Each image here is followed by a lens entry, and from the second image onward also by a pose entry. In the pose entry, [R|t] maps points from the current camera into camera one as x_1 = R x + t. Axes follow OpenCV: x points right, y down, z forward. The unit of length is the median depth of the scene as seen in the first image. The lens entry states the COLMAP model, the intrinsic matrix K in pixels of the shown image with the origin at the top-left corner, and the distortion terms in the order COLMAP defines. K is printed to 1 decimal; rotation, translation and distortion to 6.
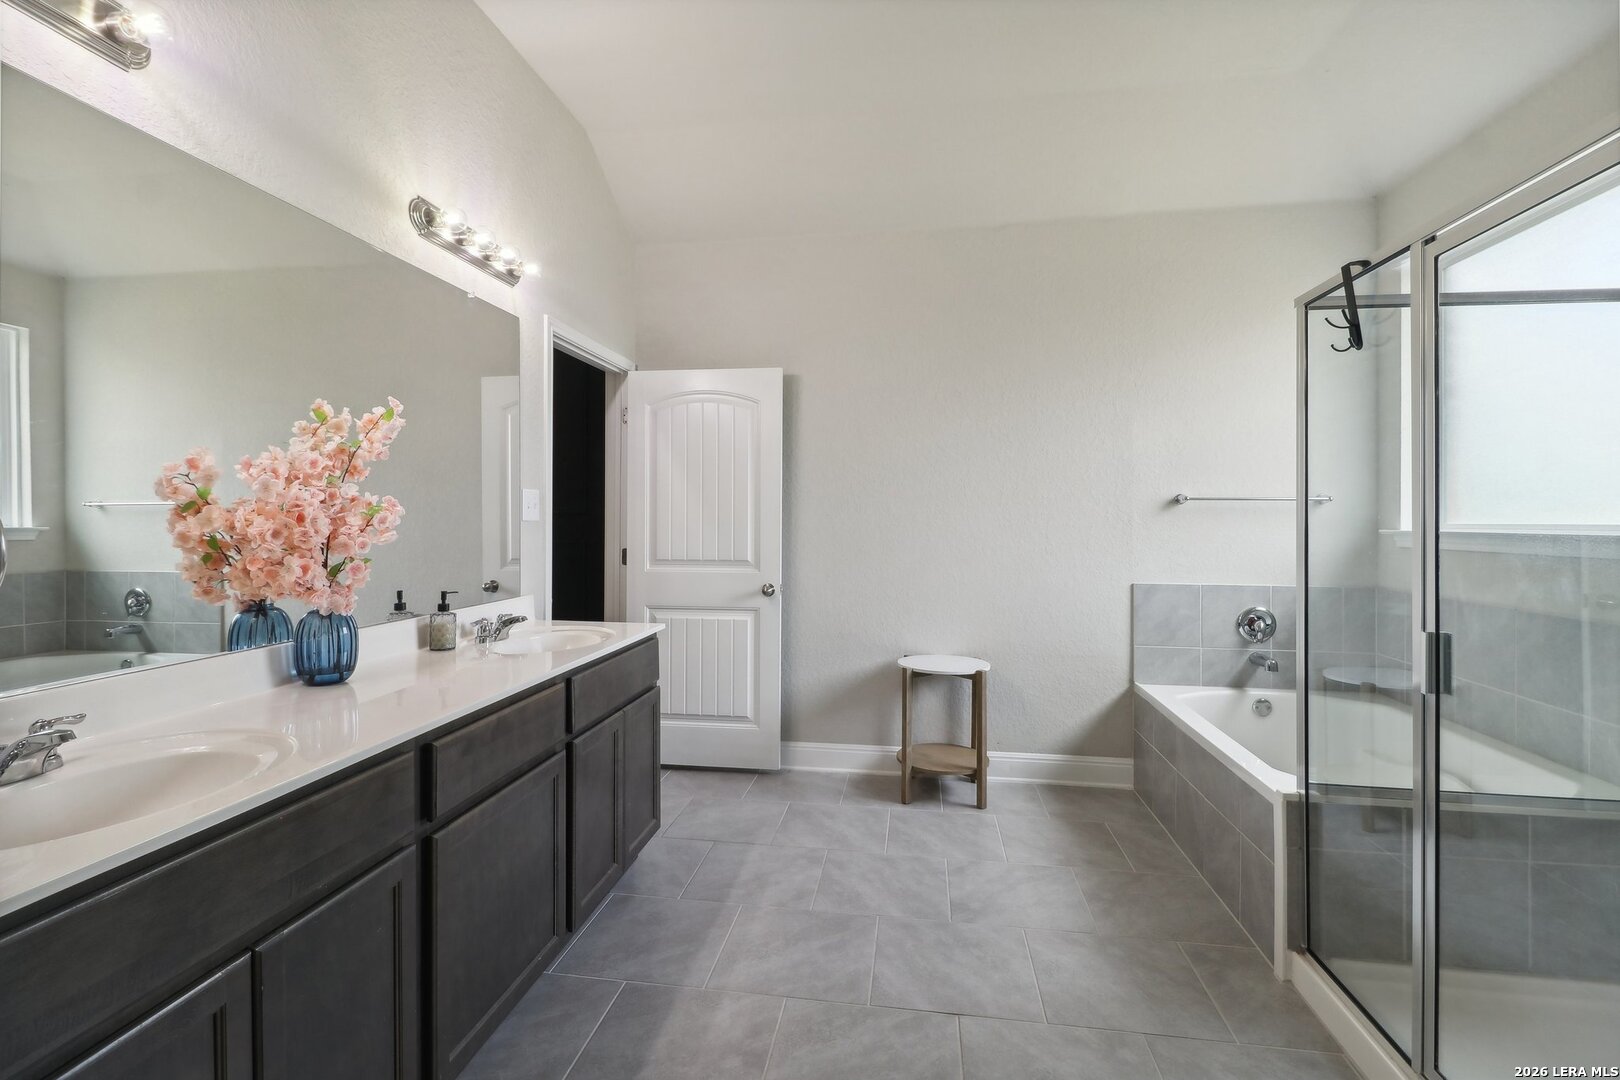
lens RADIAL K [[728.5, 0, 810.0], [0, 728.5, 540.0], [0, 0, 1]] dist [0.001180, -0.013430]
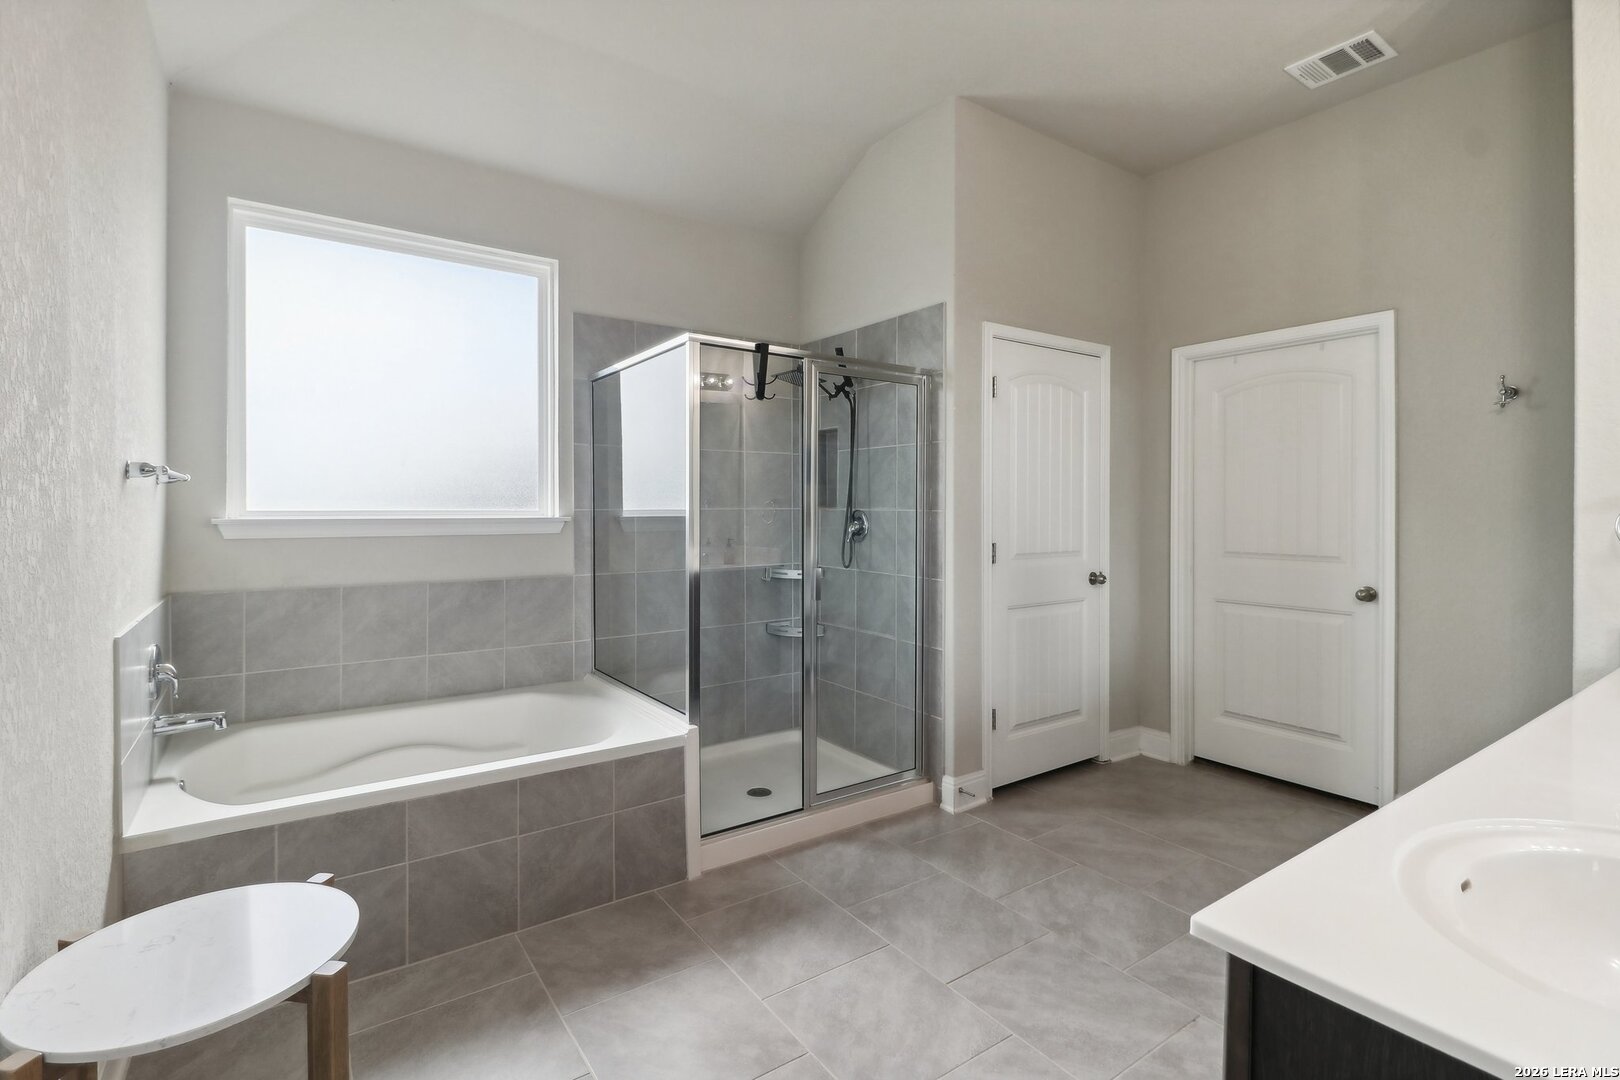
lens RADIAL K [[749.3, 0, 796.9], [0, 749.3, 517.0], [0, 0, 1]] dist [0.020221, -0.014288]
pose [[-0.680315, -0.013246, 0.732800, -0.387278], [0.014905, 0.999380, 0.031902, -0.048548], [-0.732768, 0.032626, -0.679696, 1.668736]]
